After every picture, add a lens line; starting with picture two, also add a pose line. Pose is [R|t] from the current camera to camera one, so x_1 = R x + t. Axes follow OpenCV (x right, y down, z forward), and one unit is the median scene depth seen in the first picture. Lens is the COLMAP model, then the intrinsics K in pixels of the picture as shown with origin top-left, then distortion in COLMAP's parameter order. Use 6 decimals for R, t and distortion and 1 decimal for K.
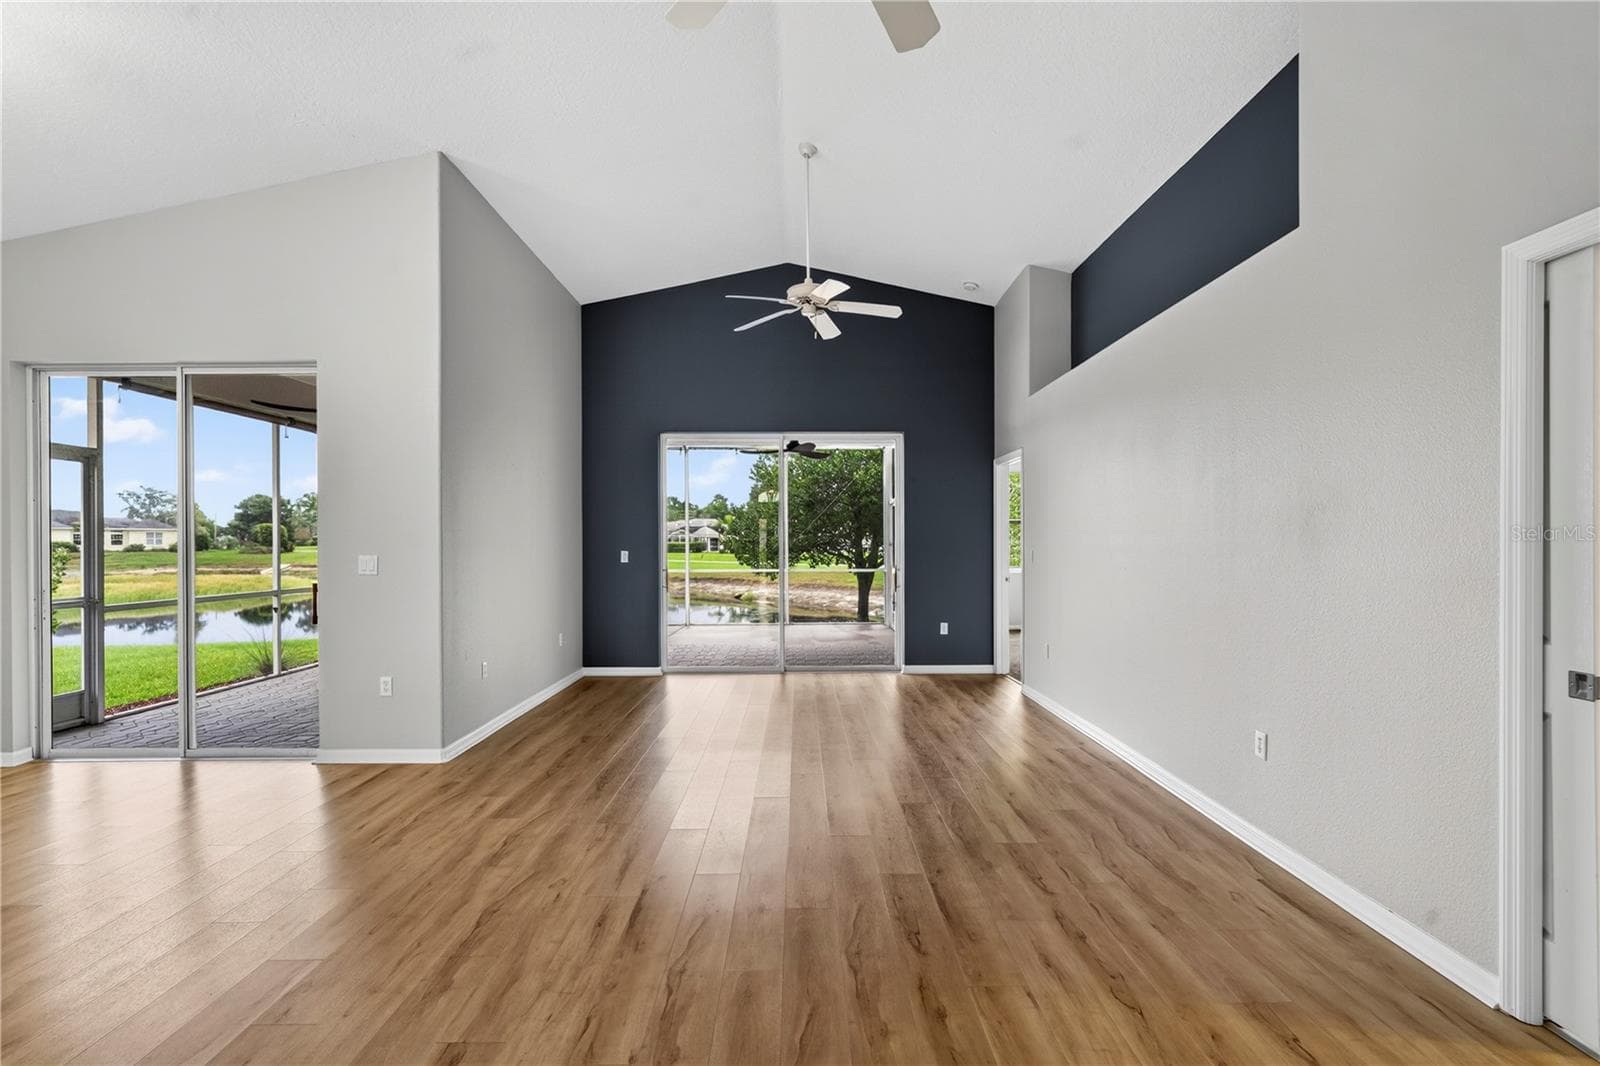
lens RADIAL K [[749.6, 0, 804.7], [0, 749.6, 544.5], [0, 0, 1]] dist [-0.017205, 0.009413]
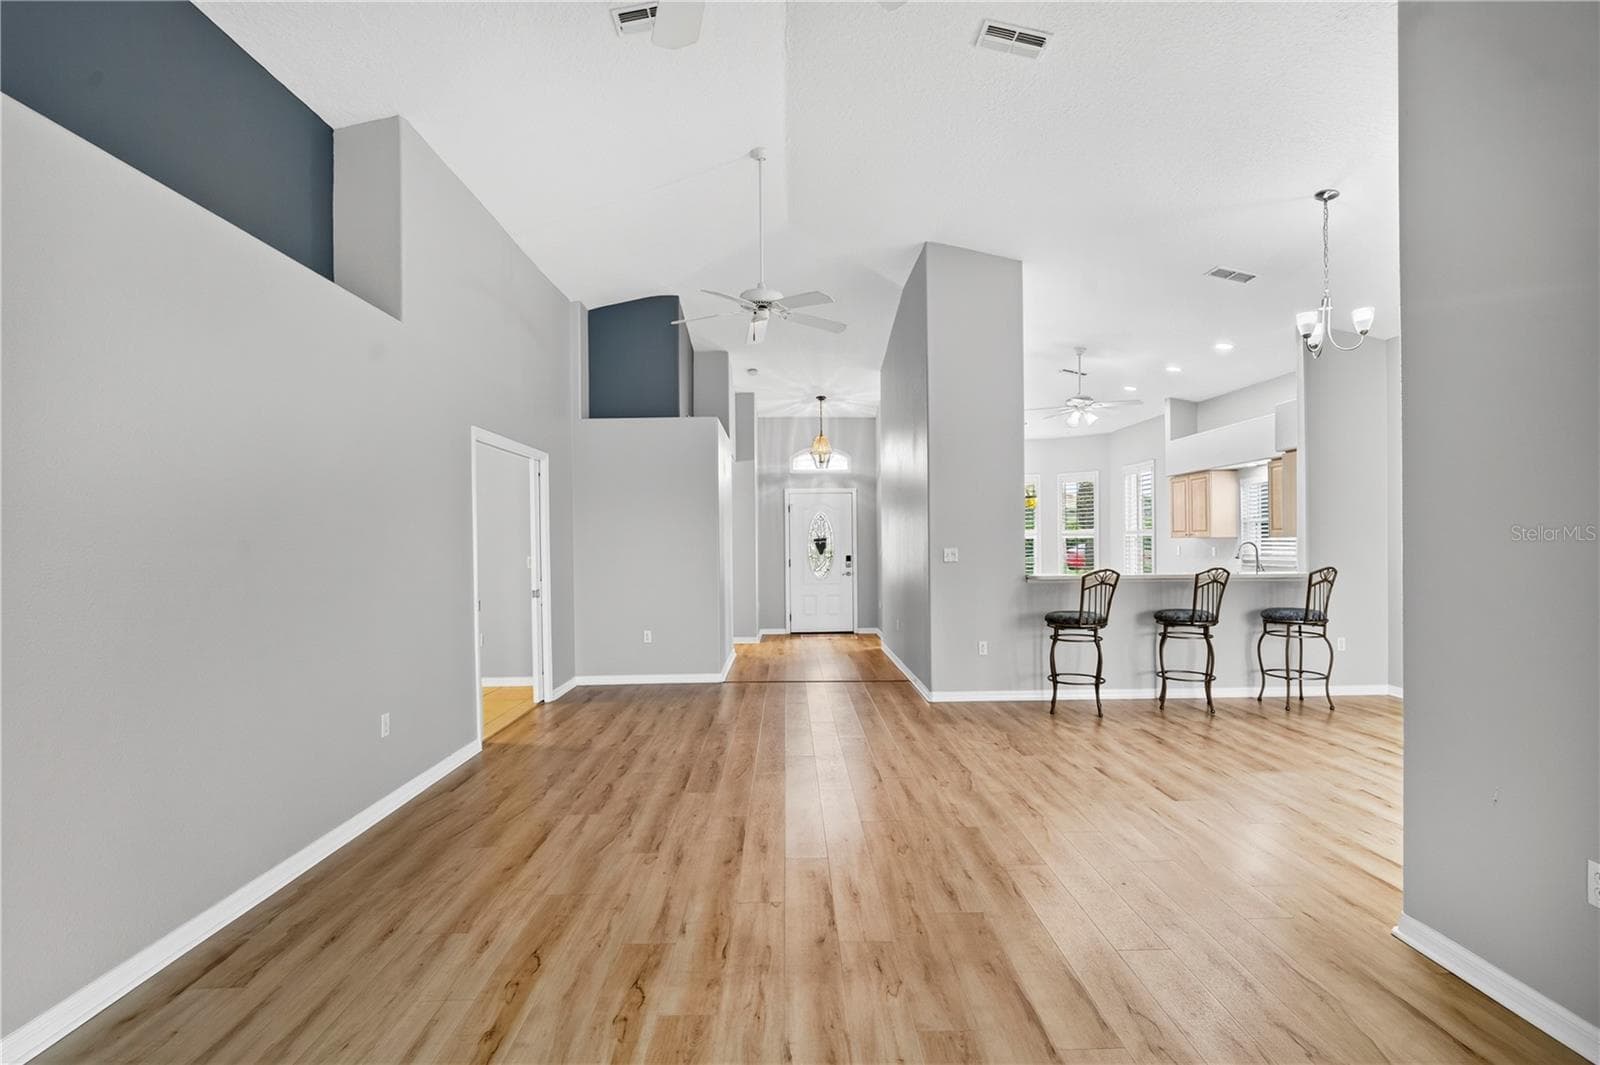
lens RADIAL K [[749.6, 0, 804.7], [0, 749.6, 544.0], [0, 0, 1]] dist [-0.017205, 0.009413]
pose [[-0.999776, 0.014369, -0.015548, -0.029265], [0.014268, 0.999877, 0.006585, -0.013106], [0.015641, 0.006362, -0.999857, 1.559039]]
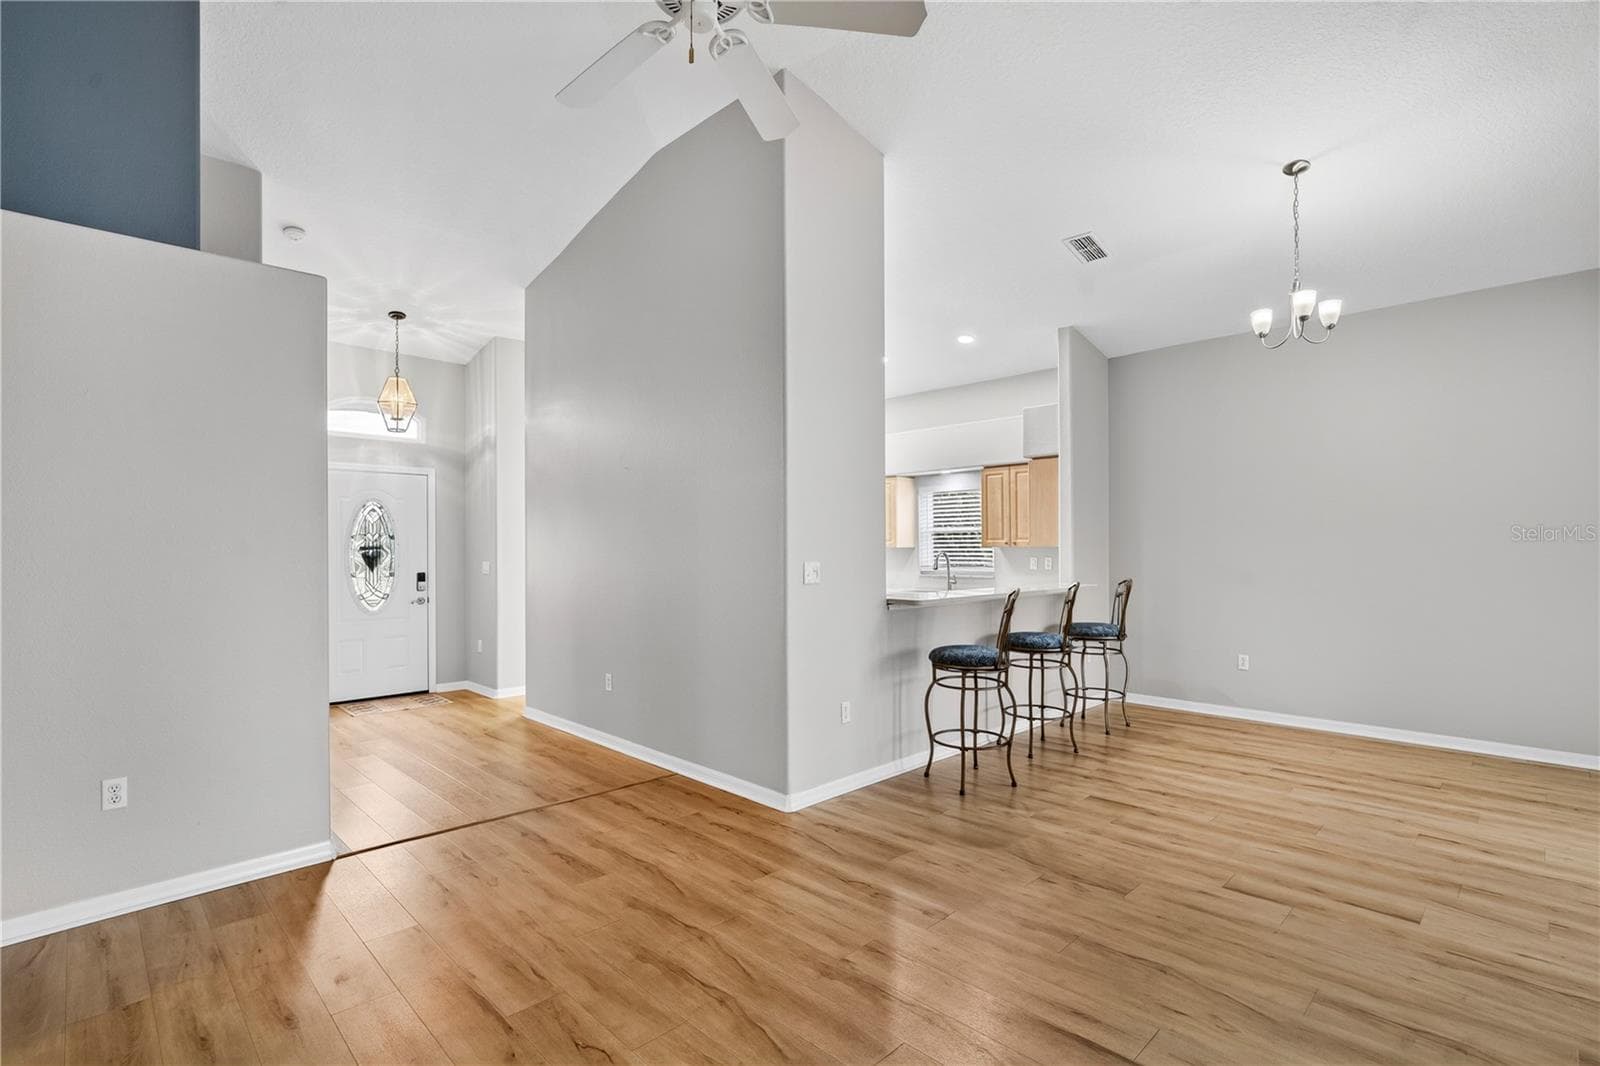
lens RADIAL K [[749.6, 0, 804.7], [0, 749.6, 544.5], [0, 0, 1]] dist [-0.017205, 0.009413]
pose [[-0.716885, 0.004687, -0.697176, 0.302835], [0.005435, 0.999985, 0.001134, -0.013249], [0.697170, -0.002976, -0.716899, 0.794578]]
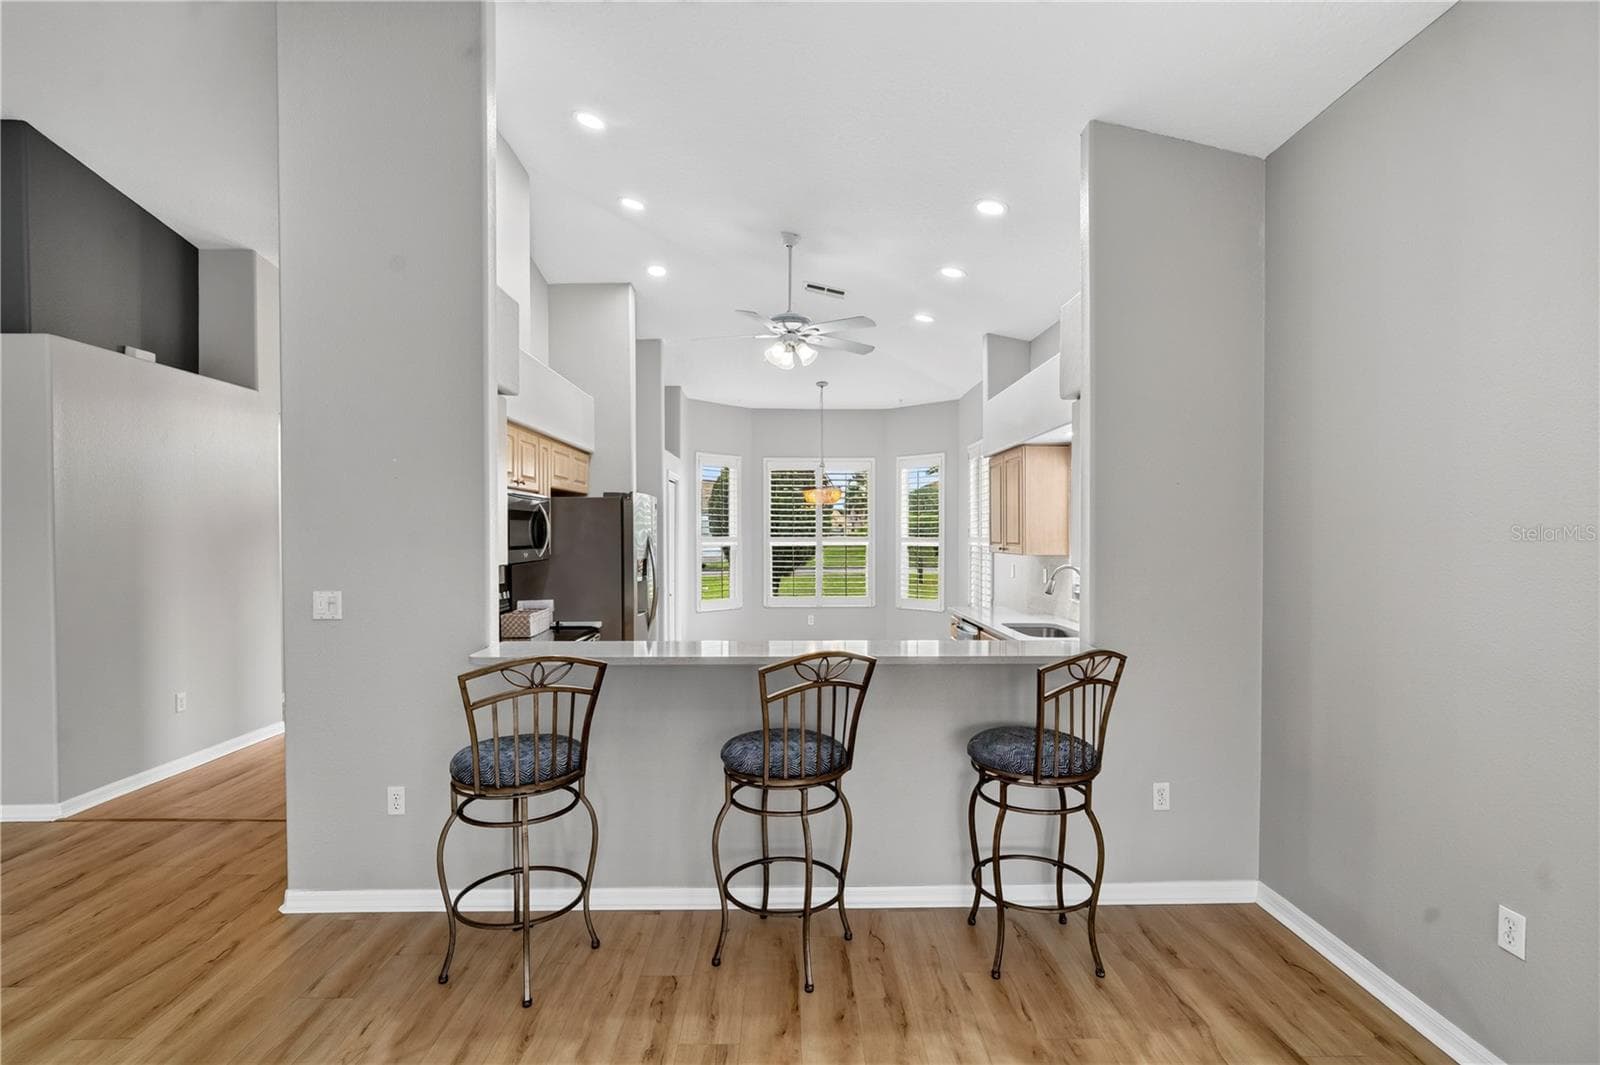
lens RADIAL K [[749.6, 0, 804.7], [0, 749.6, 544.0], [0, 0, 1]] dist [-0.017205, 0.009413]
pose [[-0.999949, 0.005000, -0.008797, -0.742545], [0.004858, 0.999860, 0.016004, -0.041647], [0.008876, 0.015961, -0.999833, 0.828364]]
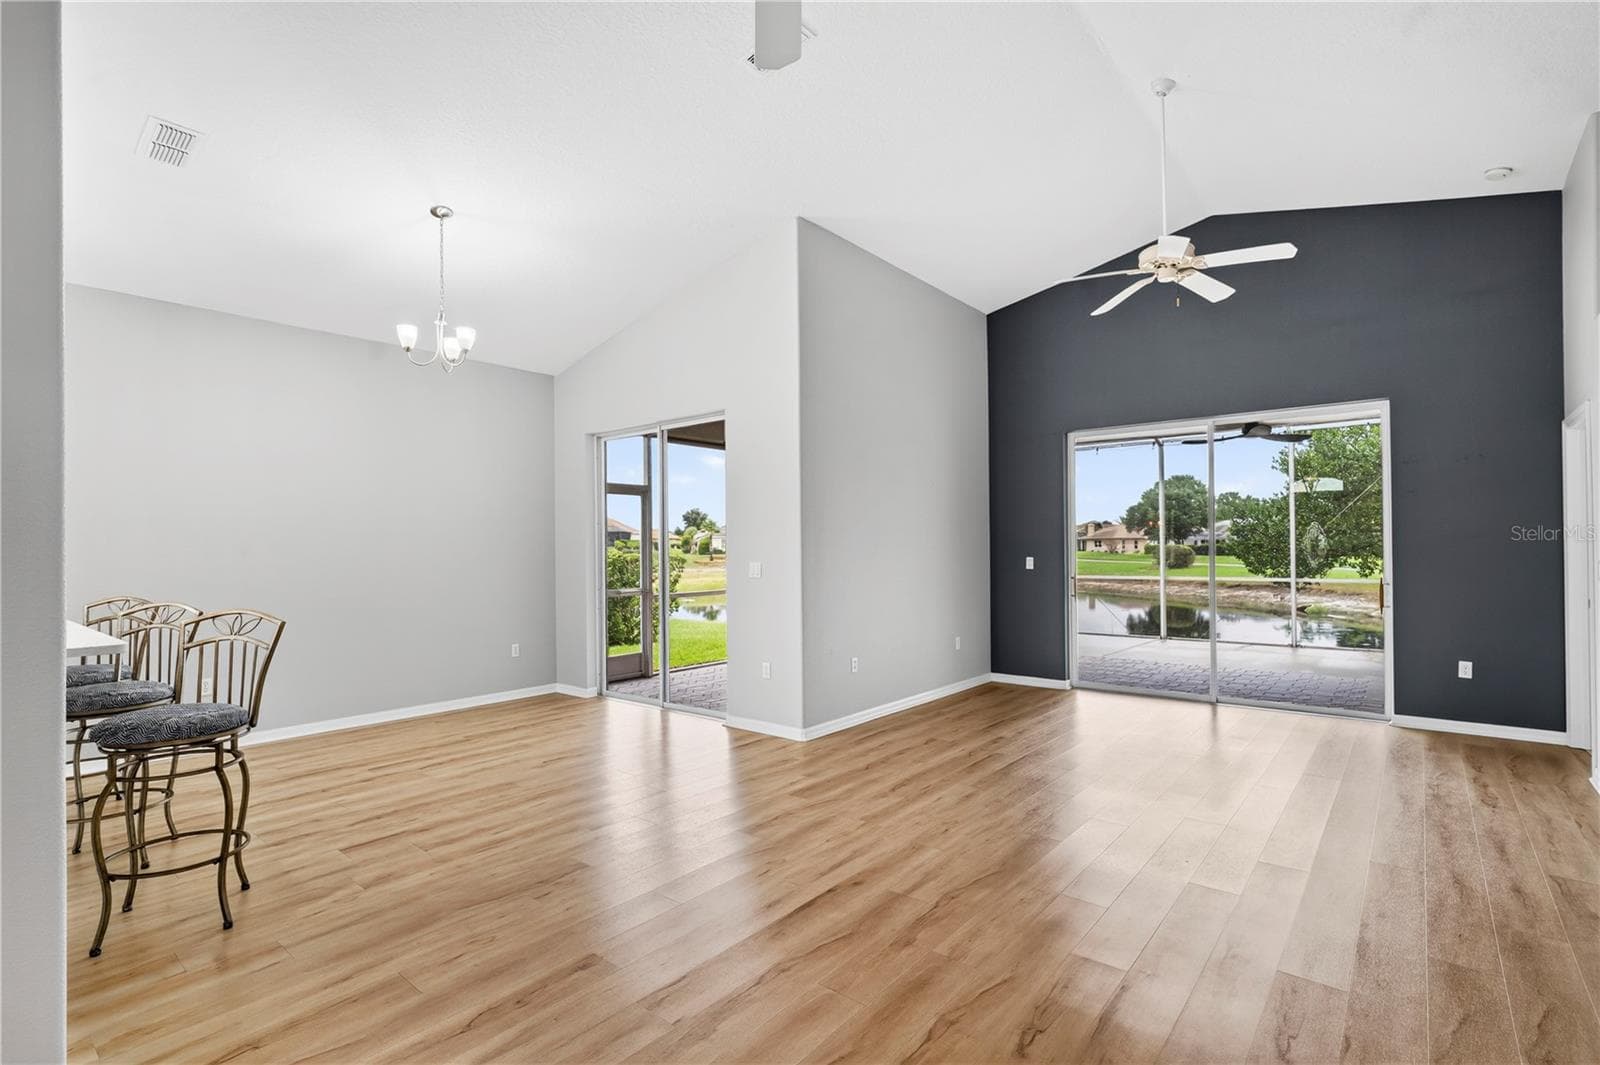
lens RADIAL K [[749.6, 0, 804.7], [0, 749.6, 544.0], [0, 0, 1]] dist [-0.017205, 0.009413]
pose [[0.764446, -0.006430, -0.644656, 0.270772], [0.004419, 0.999979, -0.004735, -0.009052], [0.644673, 0.000771, 0.764458, 0.110967]]
